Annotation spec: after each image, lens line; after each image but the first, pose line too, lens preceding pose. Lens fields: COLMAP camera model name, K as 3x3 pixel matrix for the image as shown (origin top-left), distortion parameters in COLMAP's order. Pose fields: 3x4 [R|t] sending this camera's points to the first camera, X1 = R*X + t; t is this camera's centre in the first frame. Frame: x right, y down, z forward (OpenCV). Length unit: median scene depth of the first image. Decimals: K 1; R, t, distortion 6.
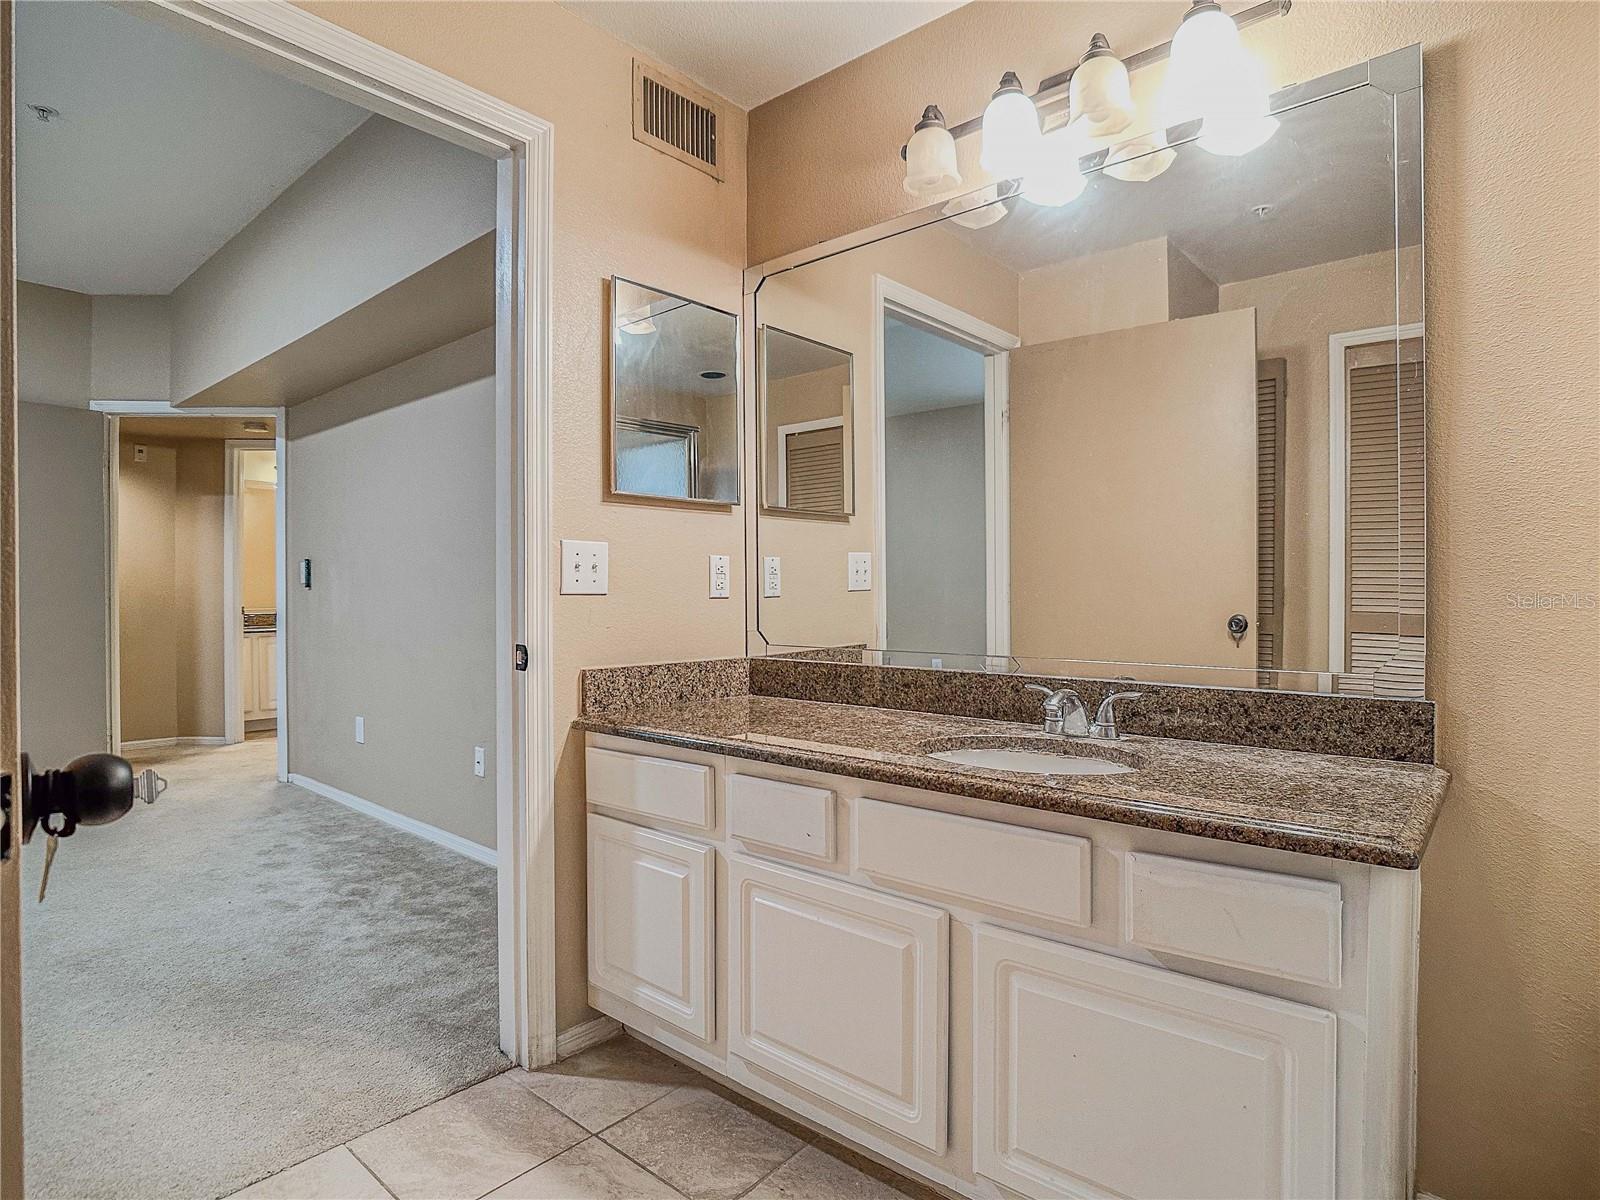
lens RADIAL K [[856.8, 0, 806.1], [0, 856.8, 598.4], [0, 0, 1]] dist [-0.049889, 0.022818]
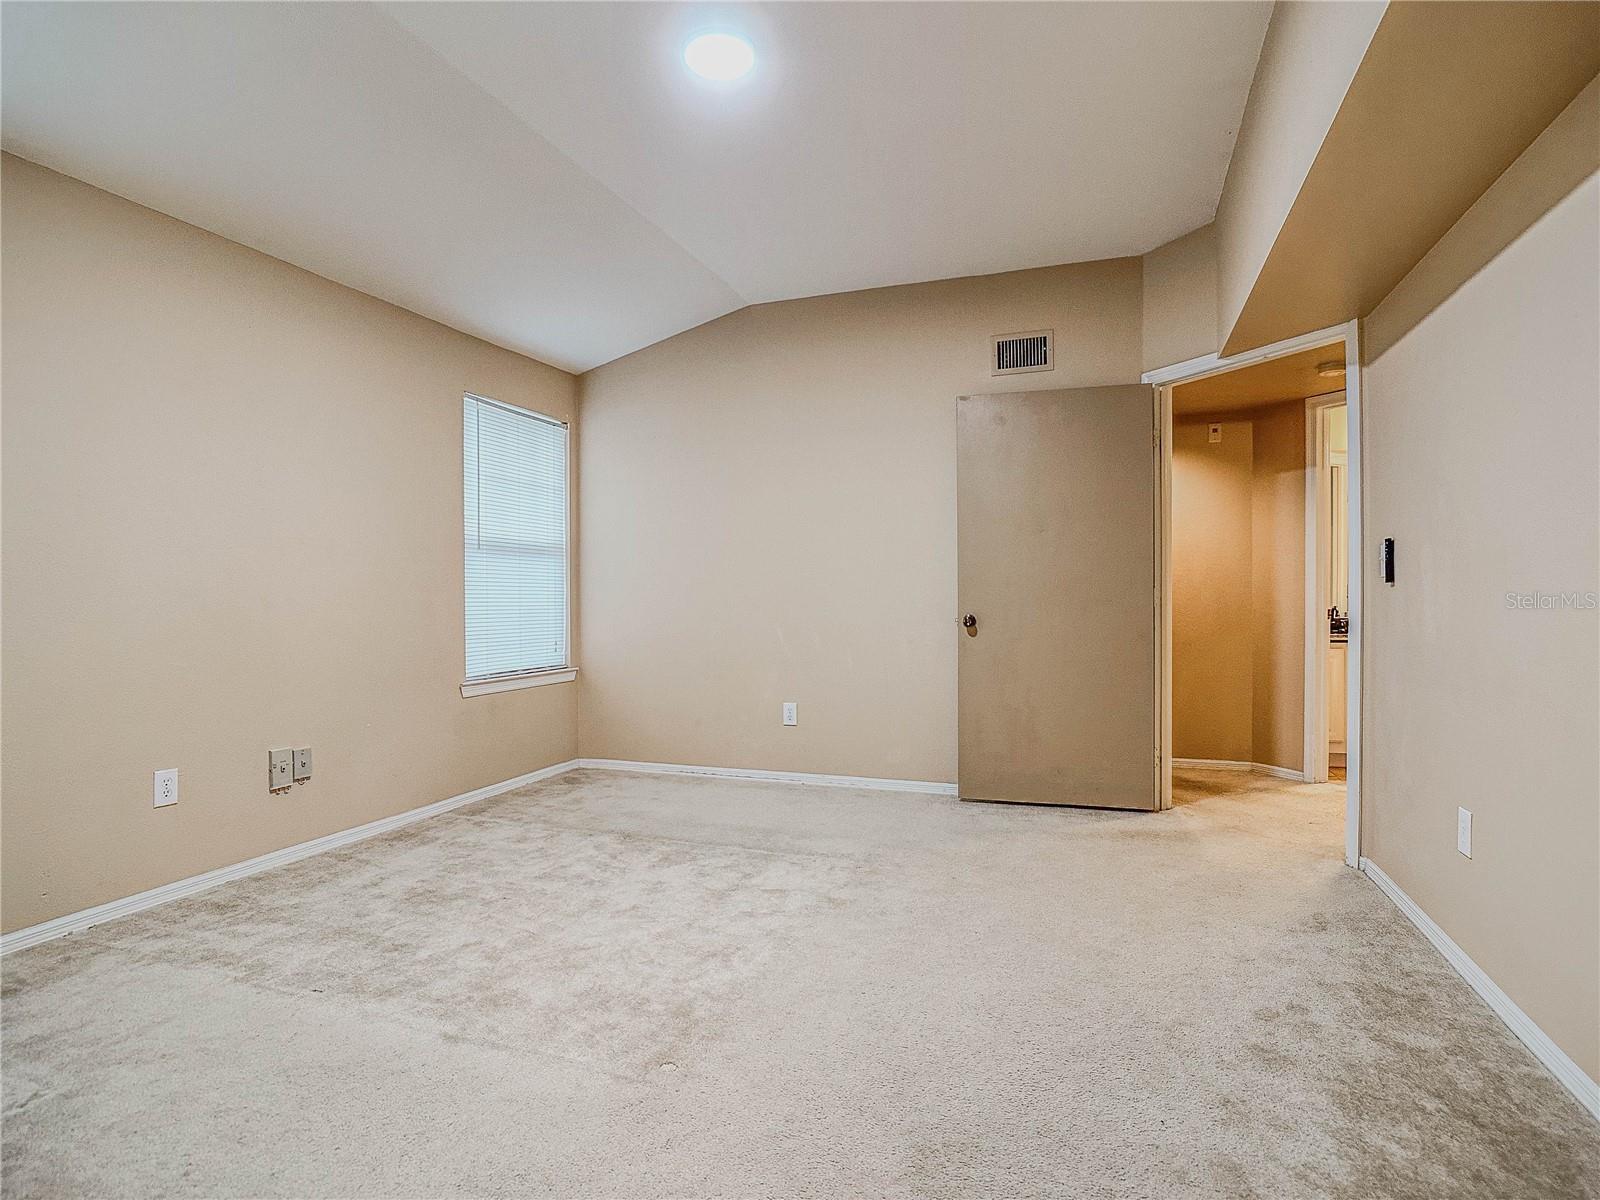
lens RADIAL K [[856.8, 0, 806.1], [0, 856.8, 598.4], [0, 0, 1]] dist [-0.049889, 0.022818]
pose [[0.356328, 0.001376, -0.934360, -0.139226], [-0.001115, 0.999999, 0.001047, 0.000102], [0.934360, 0.000668, 0.356329, 0.334443]]
